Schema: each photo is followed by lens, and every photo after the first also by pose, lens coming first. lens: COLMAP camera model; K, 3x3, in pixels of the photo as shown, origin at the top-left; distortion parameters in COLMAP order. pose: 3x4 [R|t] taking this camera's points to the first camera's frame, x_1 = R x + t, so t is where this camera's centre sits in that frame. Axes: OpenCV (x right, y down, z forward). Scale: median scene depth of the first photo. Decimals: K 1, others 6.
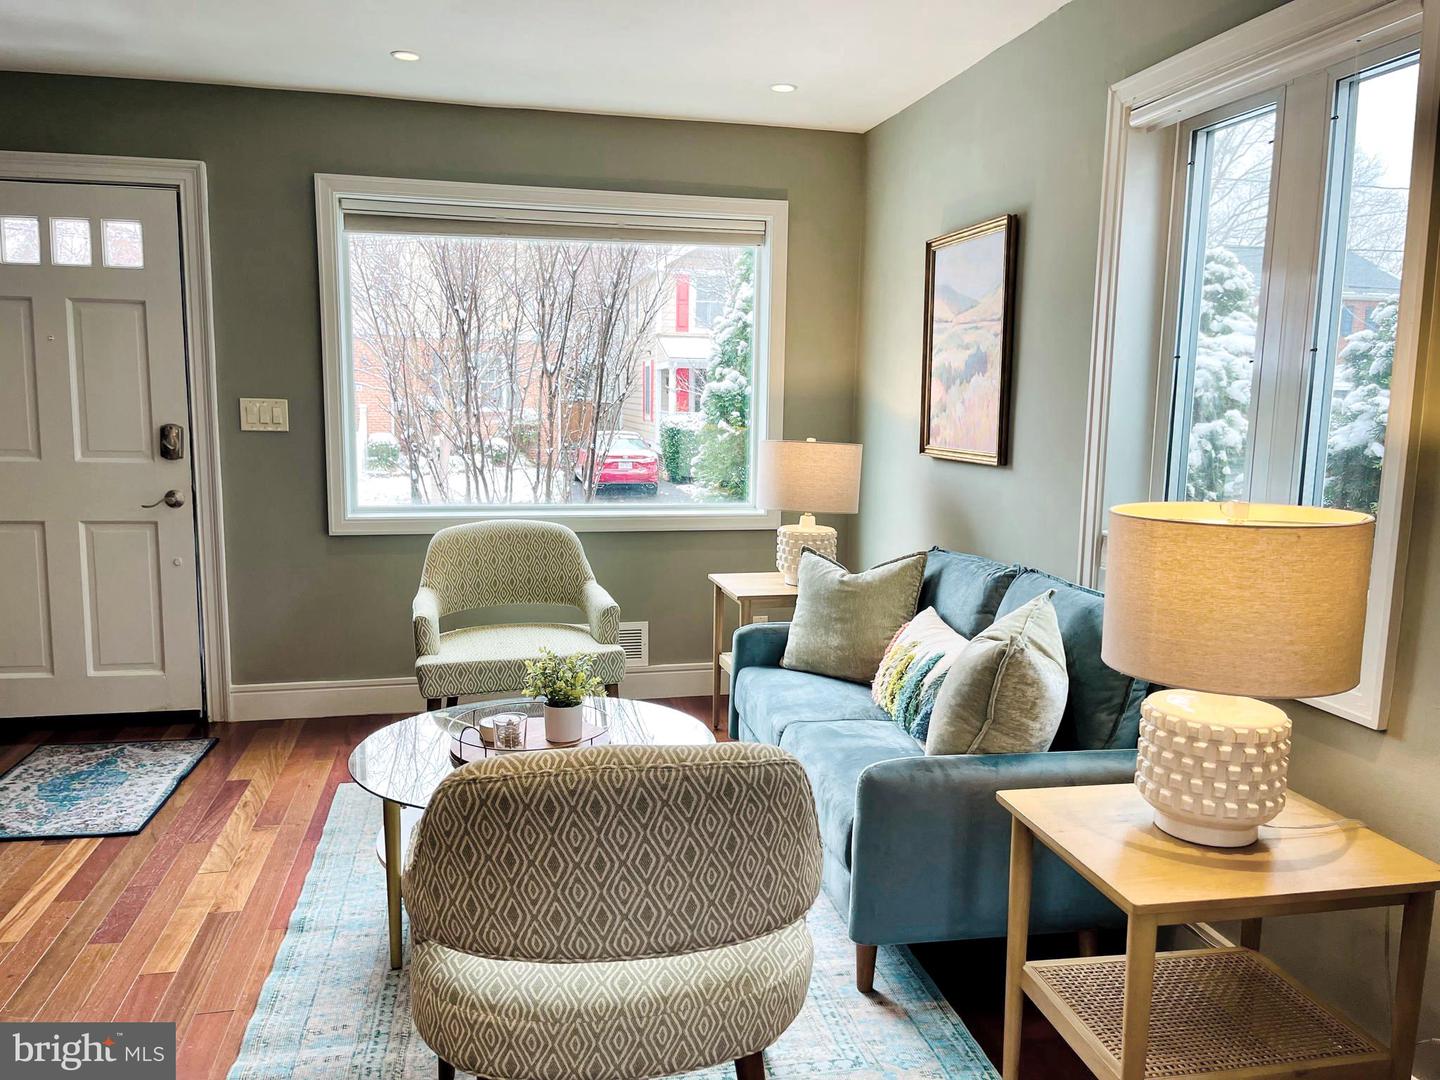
lens RADIAL K [[1085.5, 0, 711.7], [0, 1085.5, 540.9], [0, 0, 1]] dist [0.067598, -0.087000]
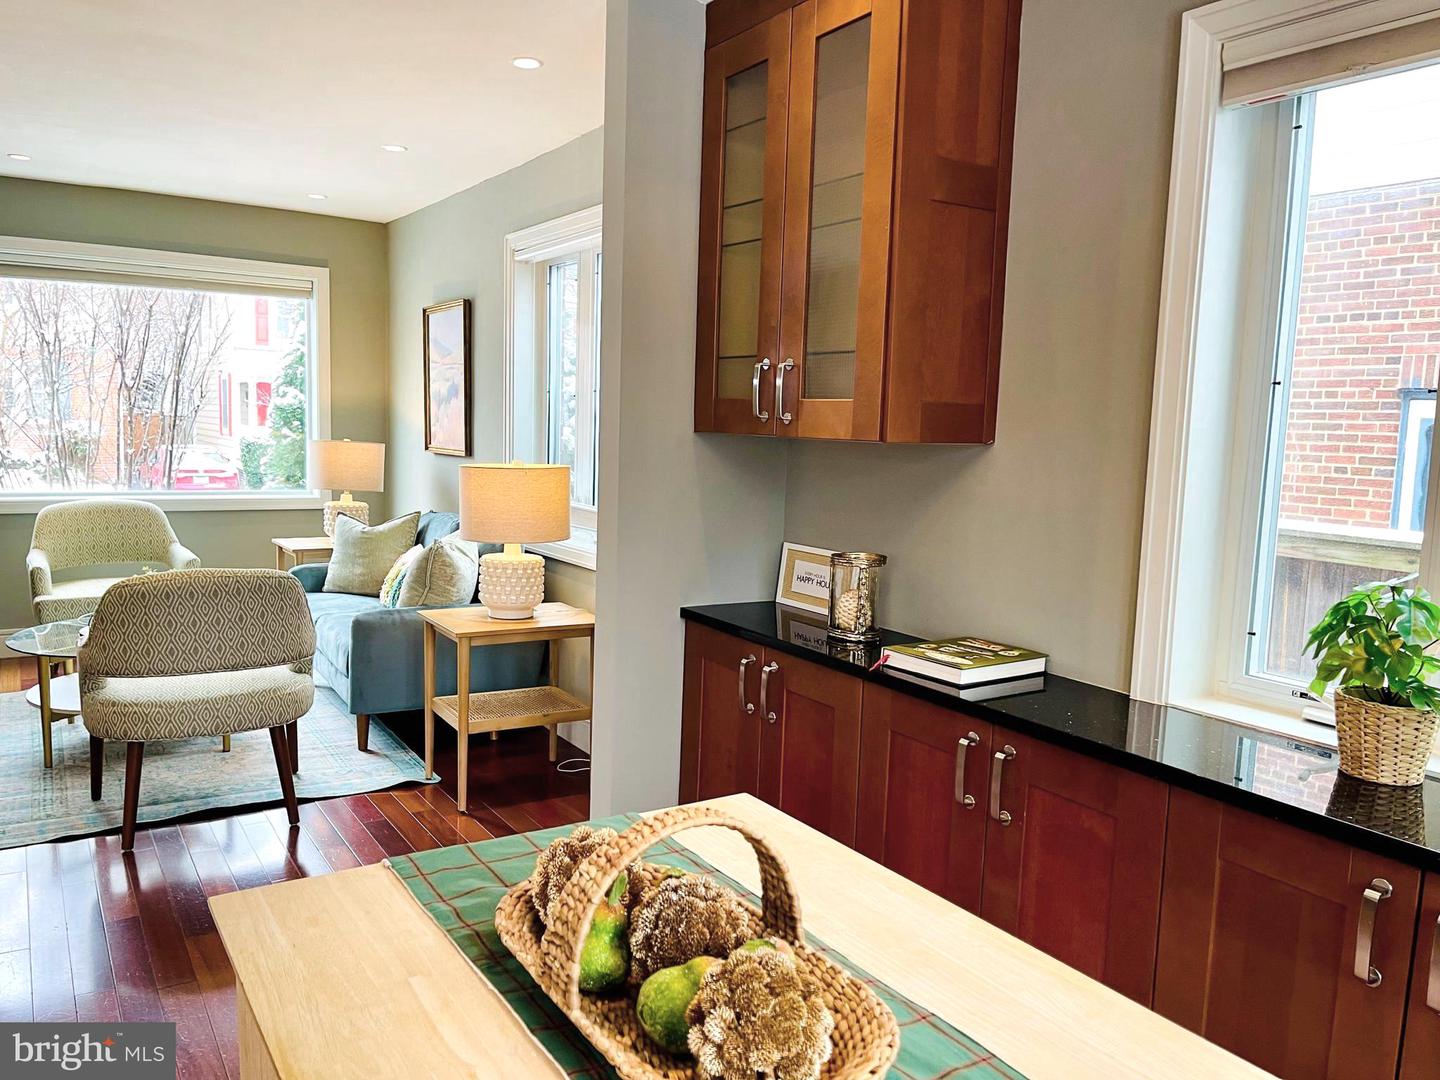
lens RADIAL K [[1085.5, 0, 716.9], [0, 1085.5, 543.2], [0, 0, 1]] dist [0.067598, -0.087000]
pose [[0.935854, -0.024265, 0.351551, 0.041665], [0.030004, 0.999491, -0.010884, 0.077505], [-0.351108, 0.020734, 0.936106, -0.549840]]
